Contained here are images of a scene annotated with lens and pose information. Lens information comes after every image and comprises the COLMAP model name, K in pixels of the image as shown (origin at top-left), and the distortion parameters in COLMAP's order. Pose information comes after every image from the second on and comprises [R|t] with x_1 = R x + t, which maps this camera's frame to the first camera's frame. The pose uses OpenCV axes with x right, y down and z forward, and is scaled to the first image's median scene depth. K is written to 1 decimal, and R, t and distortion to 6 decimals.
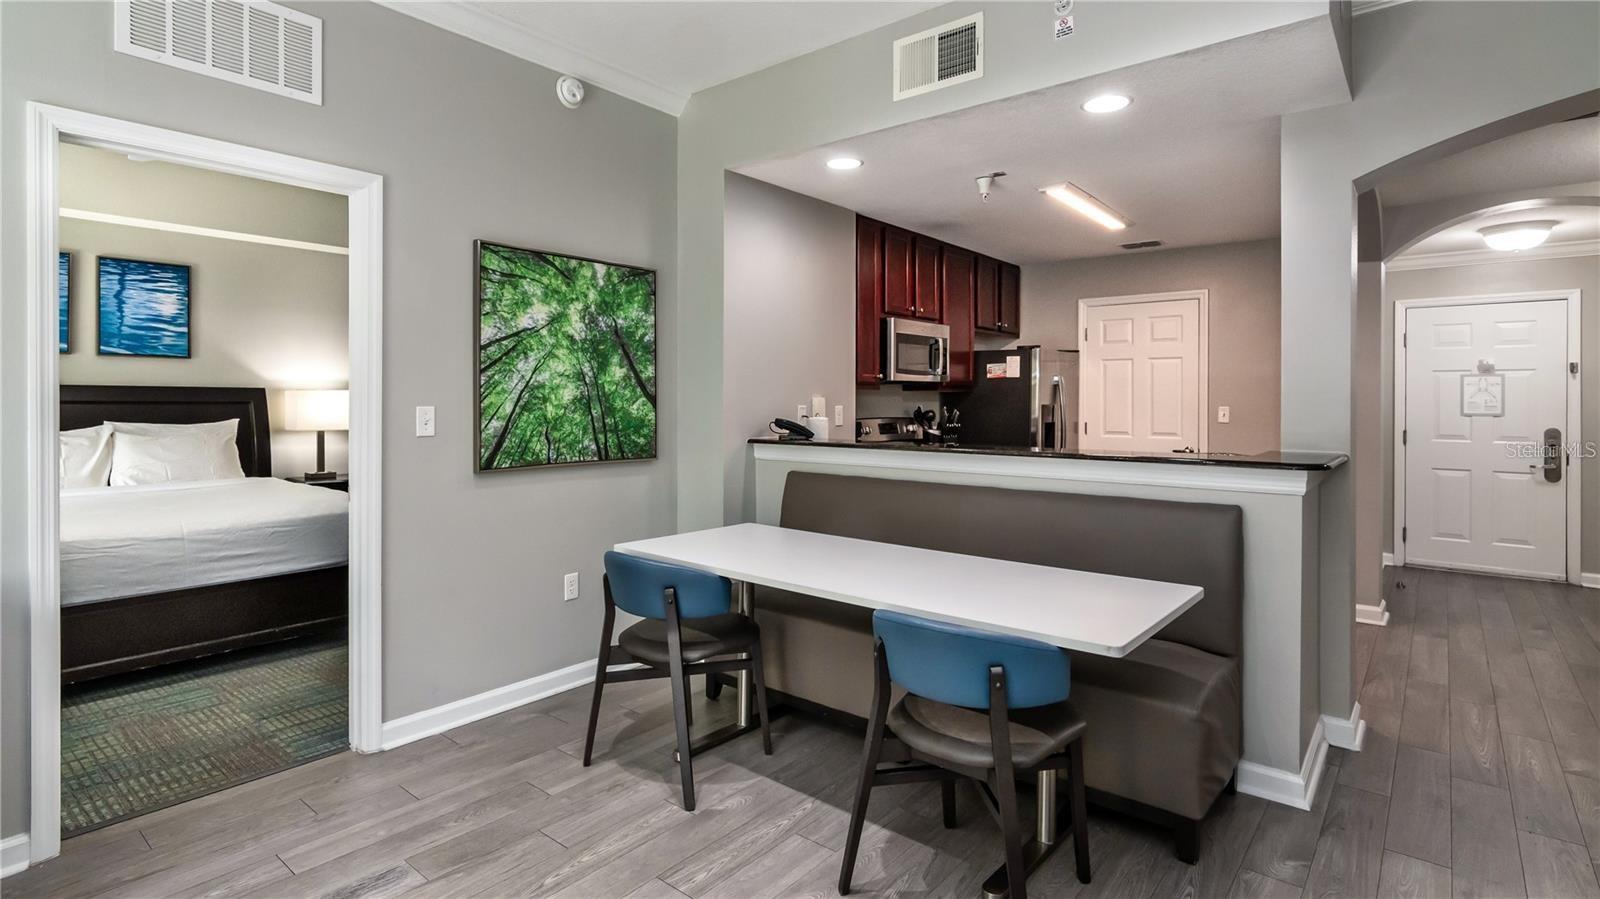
lens RADIAL K [[792.4, 0, 801.1], [0, 792.4, 401.9], [0, 0, 1]] dist [0.001610, 0.000490]
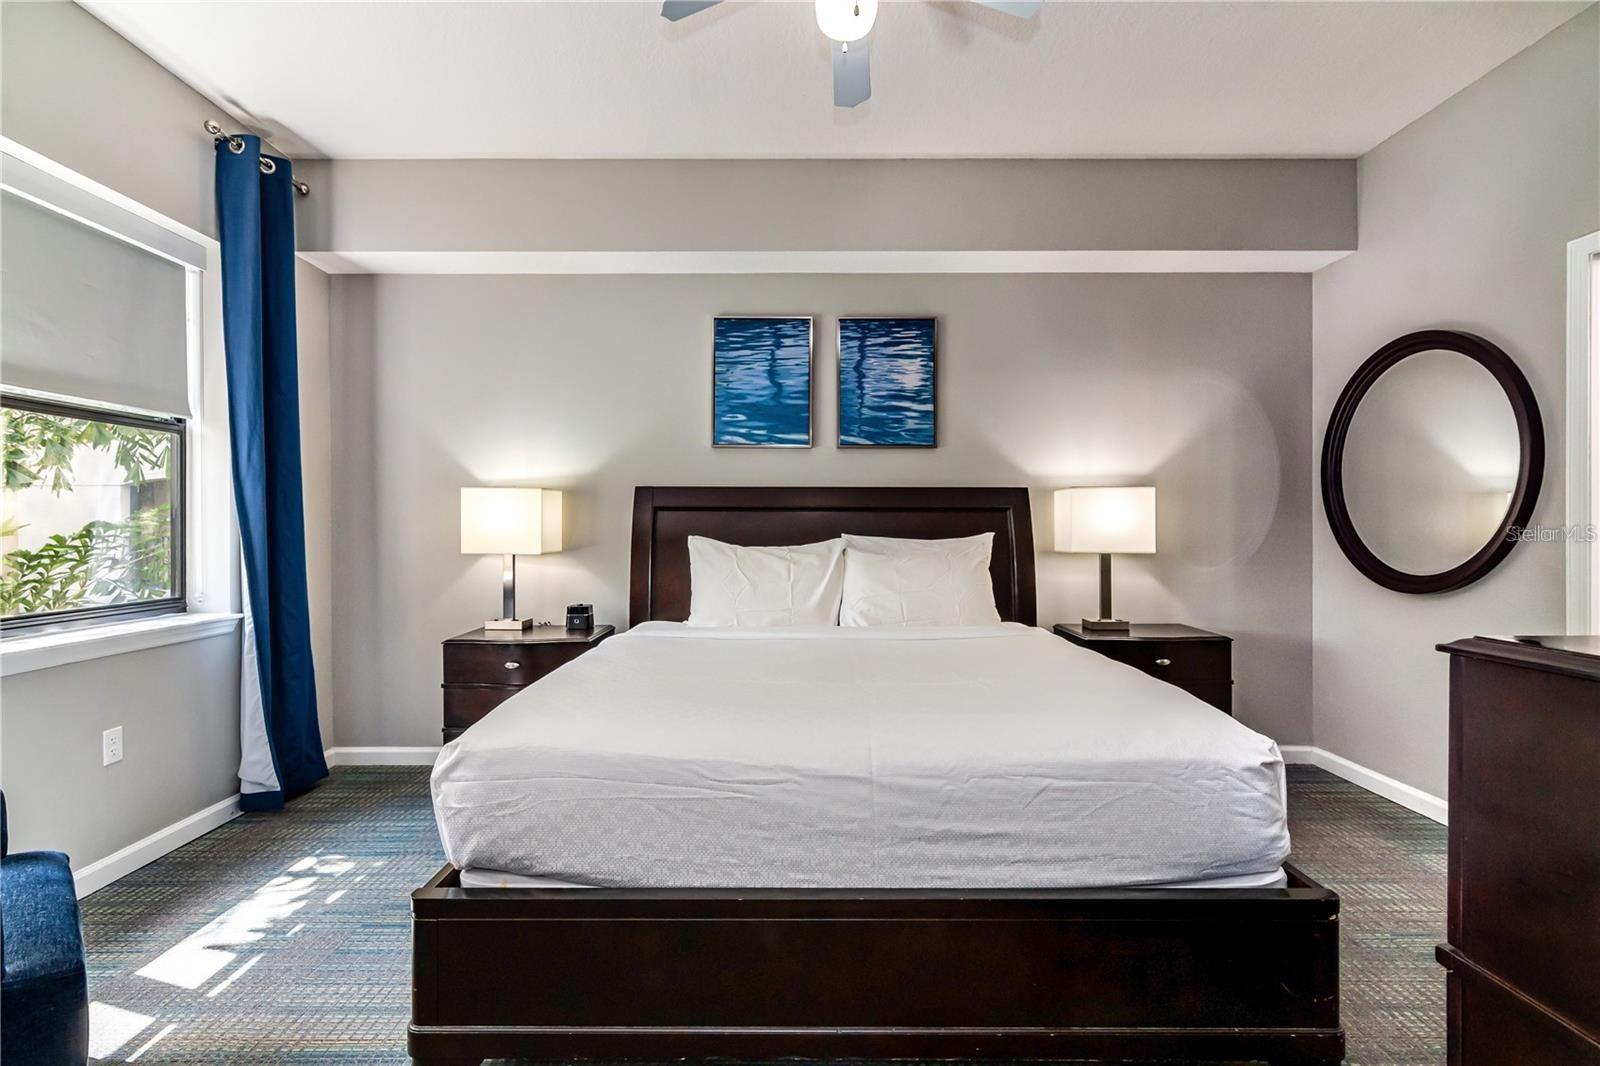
lens RADIAL K [[800.4, 0, 785.9], [0, 800.4, 519.7], [0, 0, 1]] dist [0.004225, 0.001374]
pose [[0.628324, -0.009669, -0.777891, -0.307077], [0.002413, 0.999942, -0.010480, 0.017848], [0.777948, 0.004708, 0.628311, 0.459123]]
